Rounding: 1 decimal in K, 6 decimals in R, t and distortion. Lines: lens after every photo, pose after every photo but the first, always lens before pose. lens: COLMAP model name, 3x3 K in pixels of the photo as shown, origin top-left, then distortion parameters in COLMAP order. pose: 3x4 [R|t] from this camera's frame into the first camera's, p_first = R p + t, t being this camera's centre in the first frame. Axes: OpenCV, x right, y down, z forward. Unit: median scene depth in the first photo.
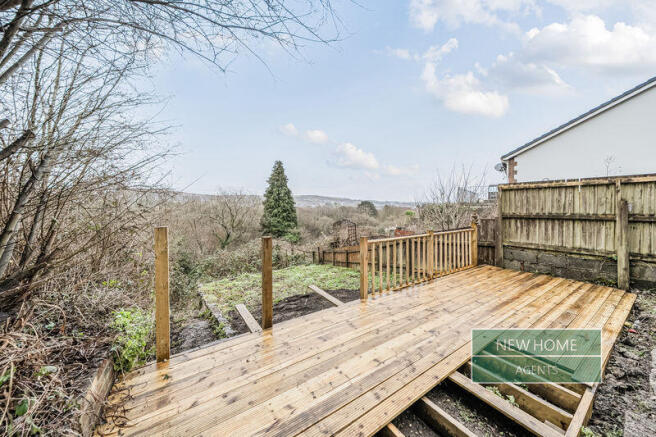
lens RADIAL K [[225.5, 0, 328.1], [0, 225.5, 209.8], [0, 0, 1]] dist [0.002484, 0.000044]
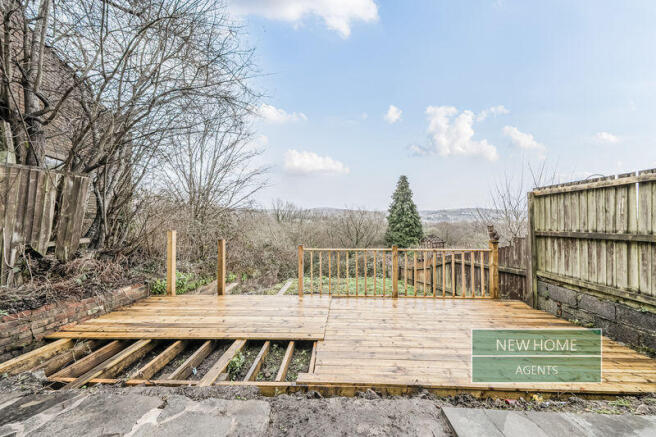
lens RADIAL K [[225.5, 0, 332.6], [0, 225.5, 221.3], [0, 0, 1]] dist [0.002484, 0.000044]
pose [[0.820629, 0.002454, -0.571455, 0.724853], [-0.011551, 0.999858, -0.012294, 0.005920], [0.571344, 0.016689, 0.820541, 0.071524]]
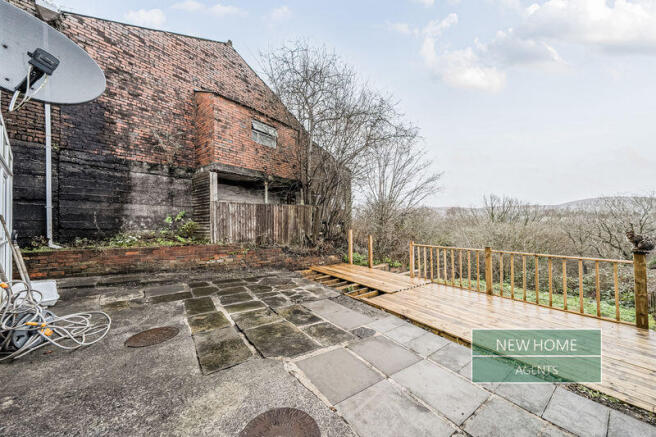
lens RADIAL K [[225.5, 0, 326.6], [0, 225.5, 220.4], [0, 0, 1]] dist [0.002484, 0.000044]
pose [[0.036122, -0.005539, -0.999332, 1.381718], [-0.005634, 0.999968, -0.005746, -0.020390], [0.999332, 0.005838, 0.036089, 0.206304]]
